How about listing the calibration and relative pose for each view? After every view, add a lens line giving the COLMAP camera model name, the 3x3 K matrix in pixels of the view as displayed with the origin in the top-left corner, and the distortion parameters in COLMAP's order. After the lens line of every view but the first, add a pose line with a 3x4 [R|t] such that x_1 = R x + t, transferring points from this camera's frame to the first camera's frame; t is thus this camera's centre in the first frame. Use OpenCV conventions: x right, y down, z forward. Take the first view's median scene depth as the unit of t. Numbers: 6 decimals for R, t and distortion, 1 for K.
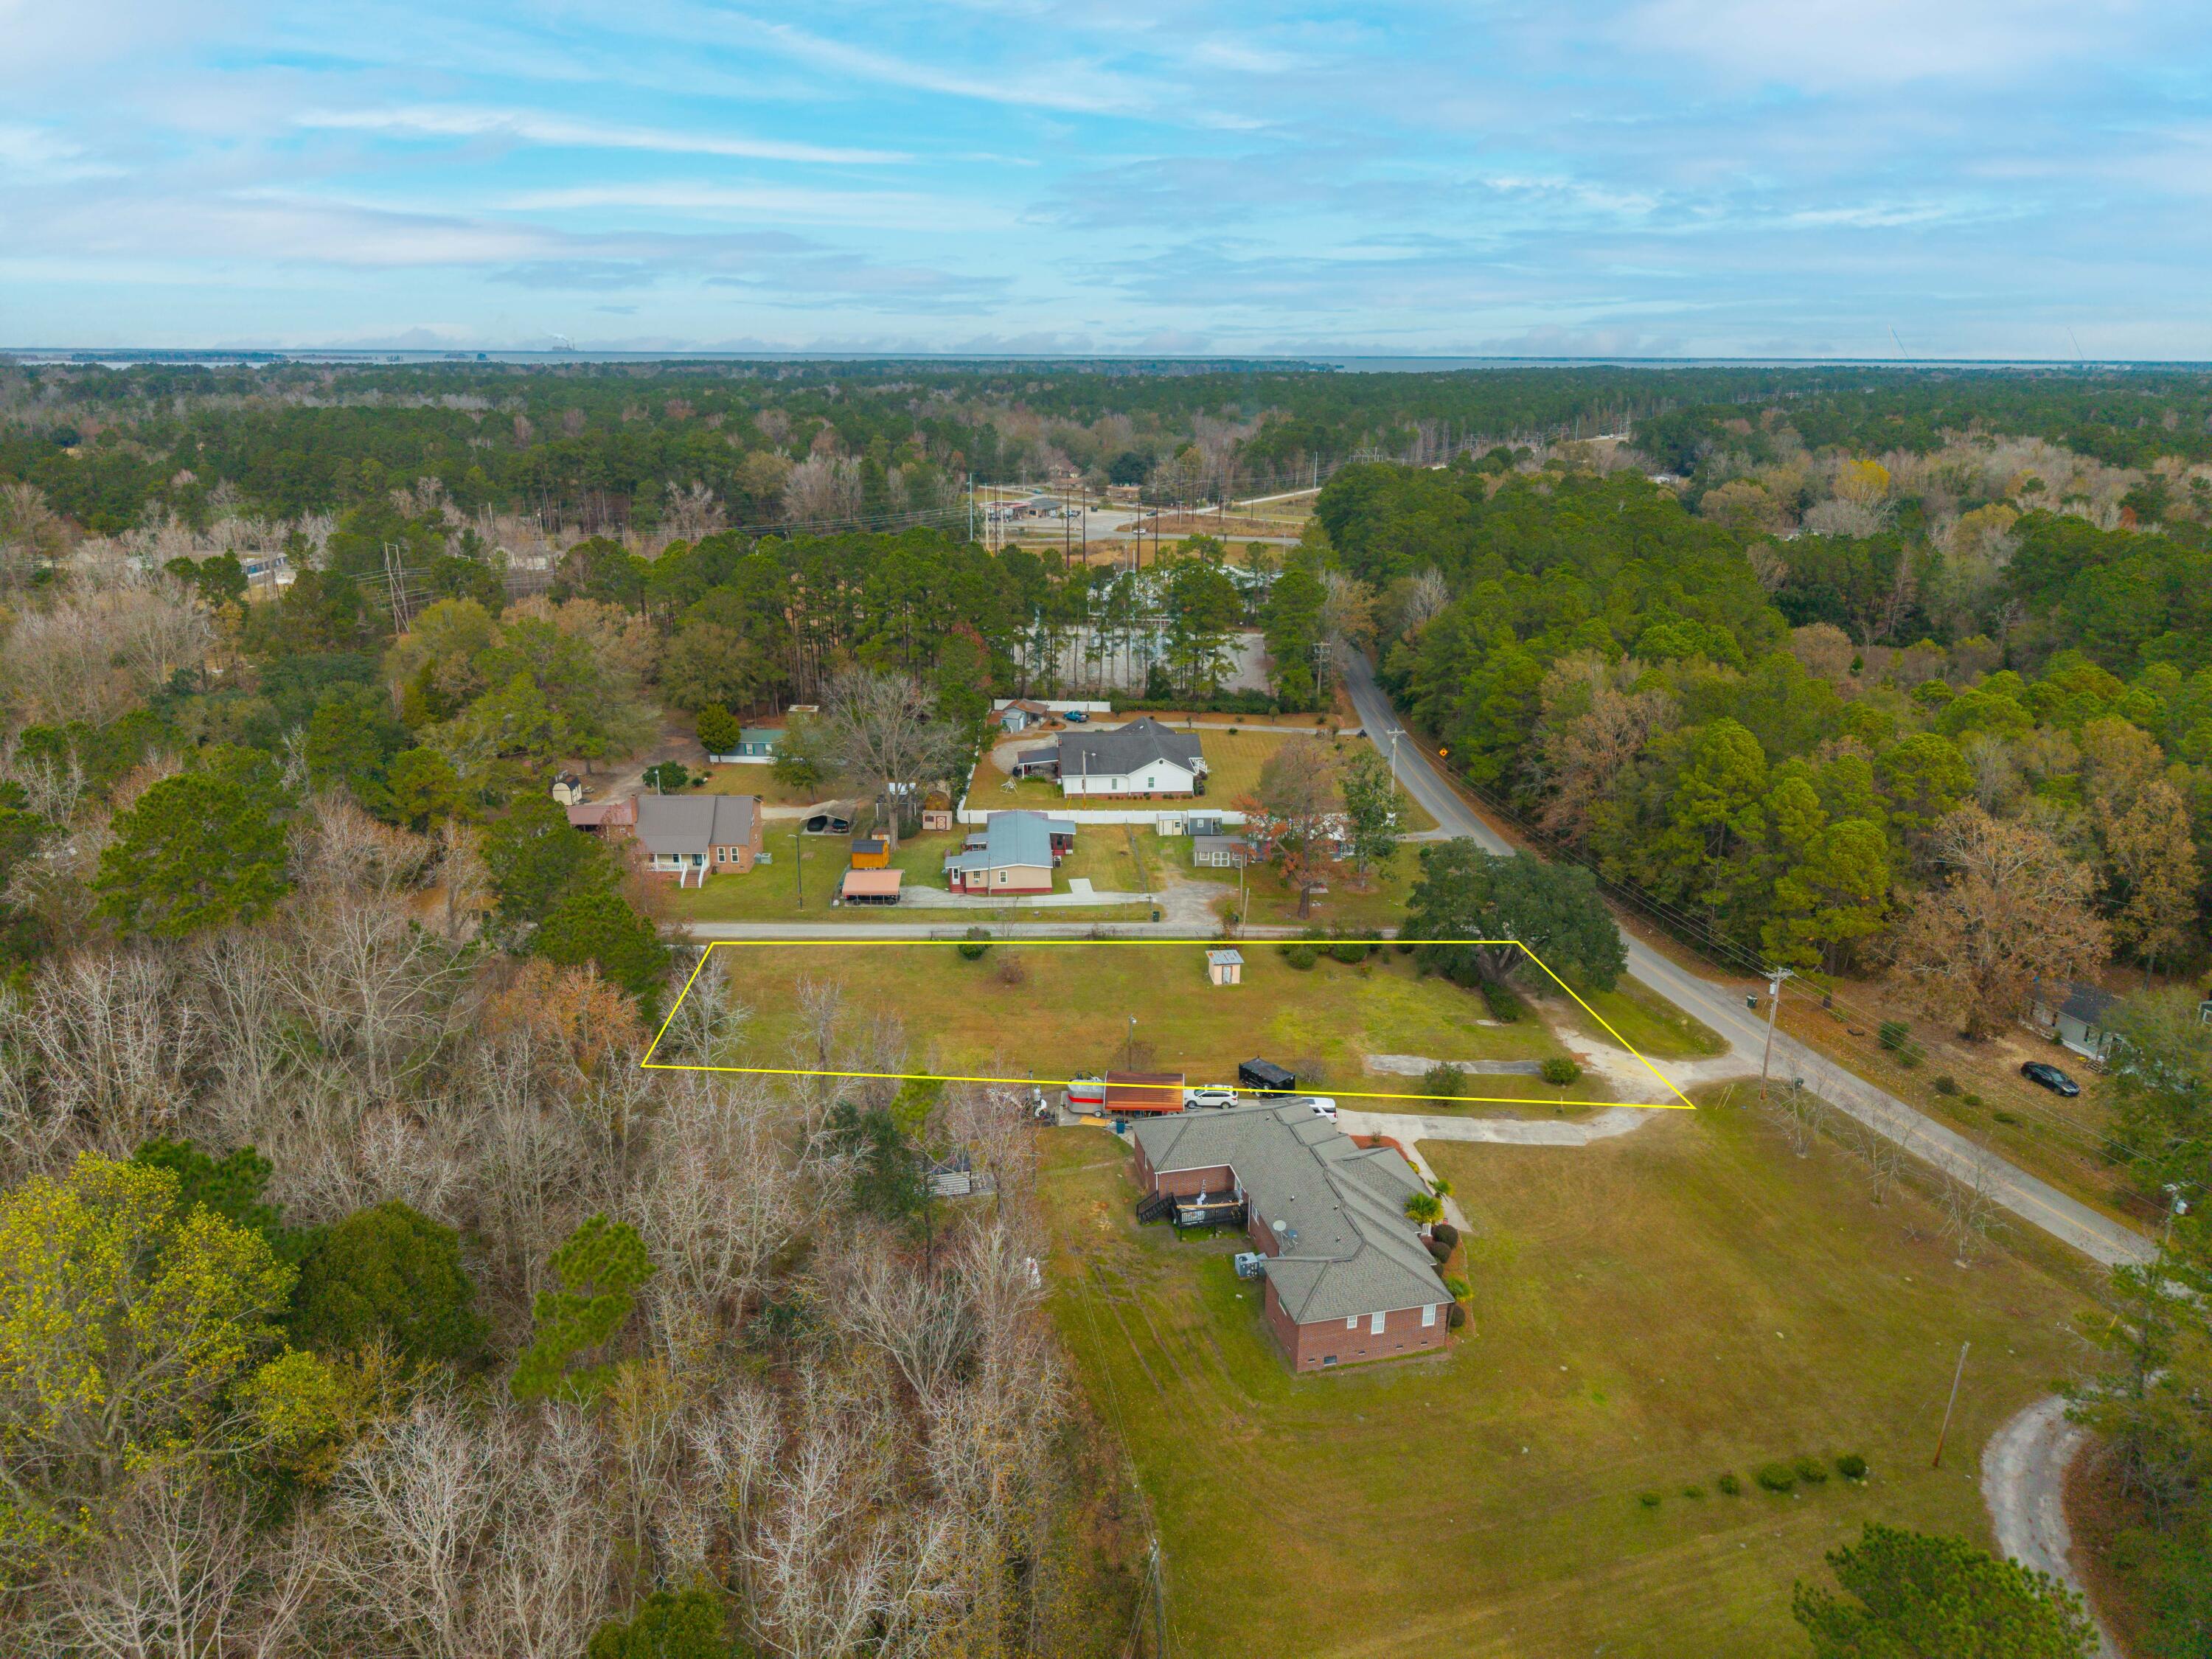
lens RADIAL K [[1484.8, 0, 1109.1], [0, 1484.8, 842.2], [0, 0, 1]] dist [0.018868, -0.017160]
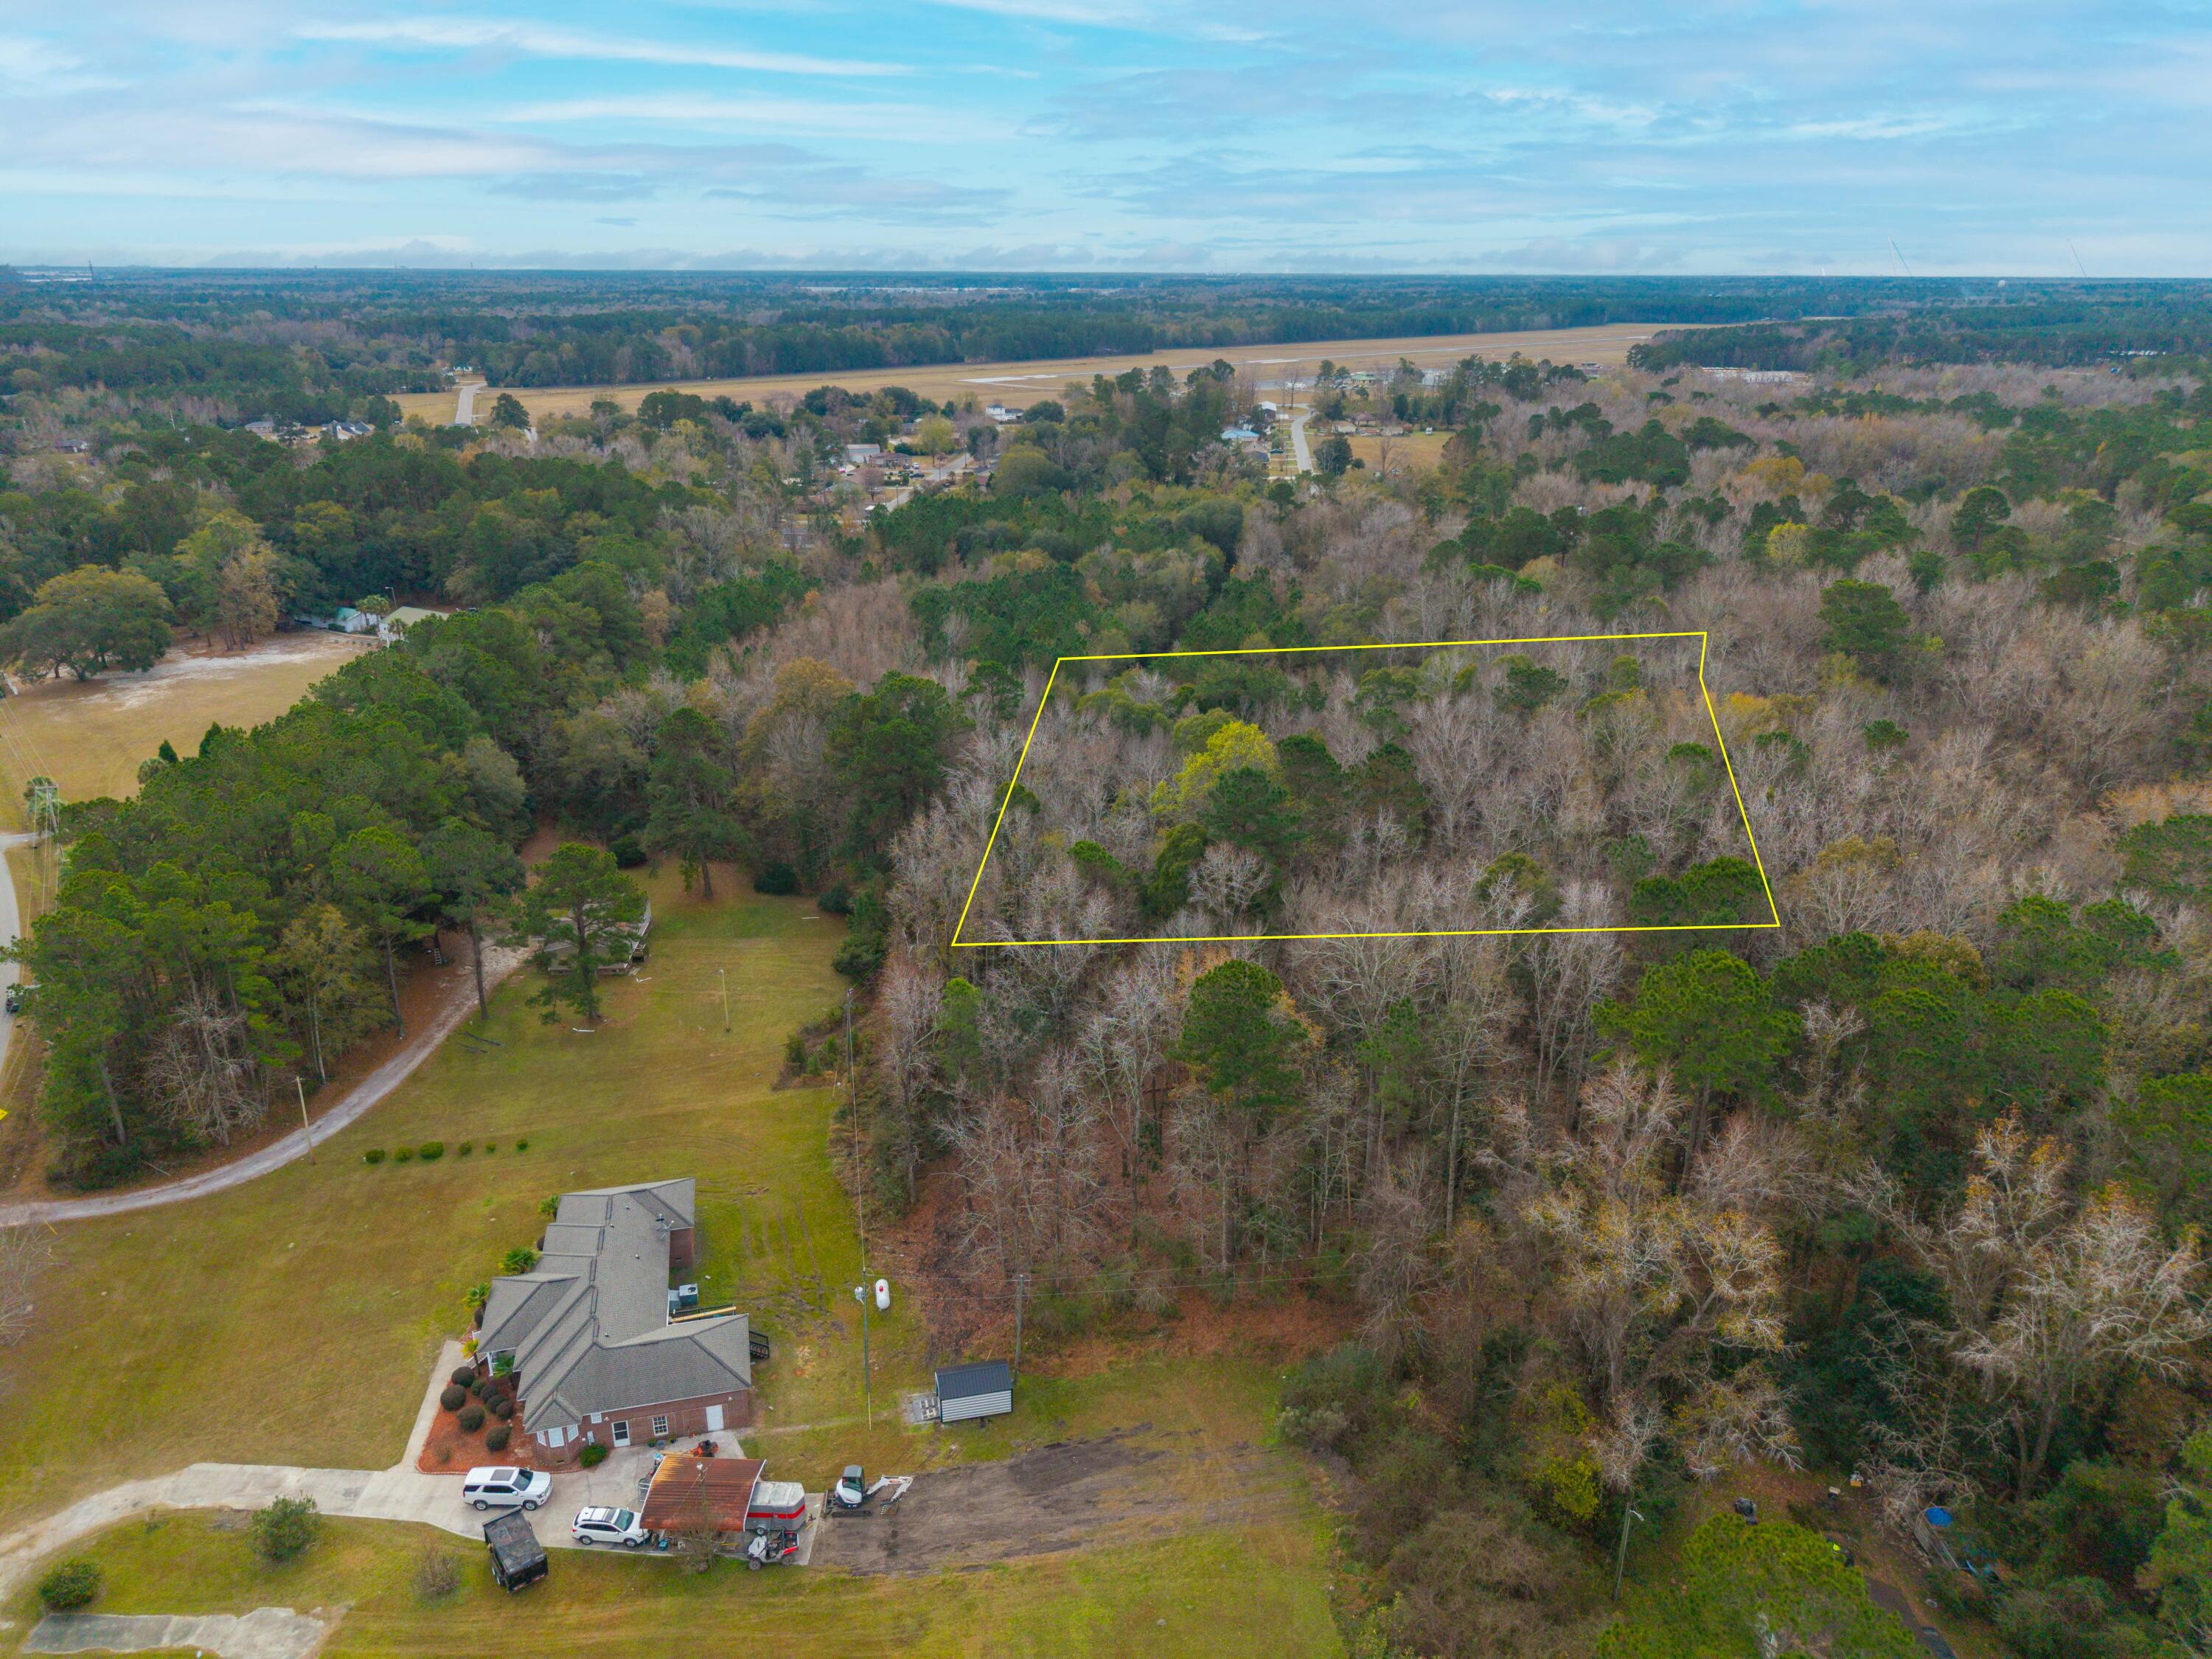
lens RADIAL K [[1484.8, 0, 1103.4], [0, 1484.8, 847.0], [0, 0, 1]] dist [0.018868, -0.017160]
pose [[-0.999877, -0.008496, -0.013146, -0.050406], [-0.014941, 0.768427, 0.639763, -0.173918], [0.004666, 0.639881, -0.768460, 0.412068]]
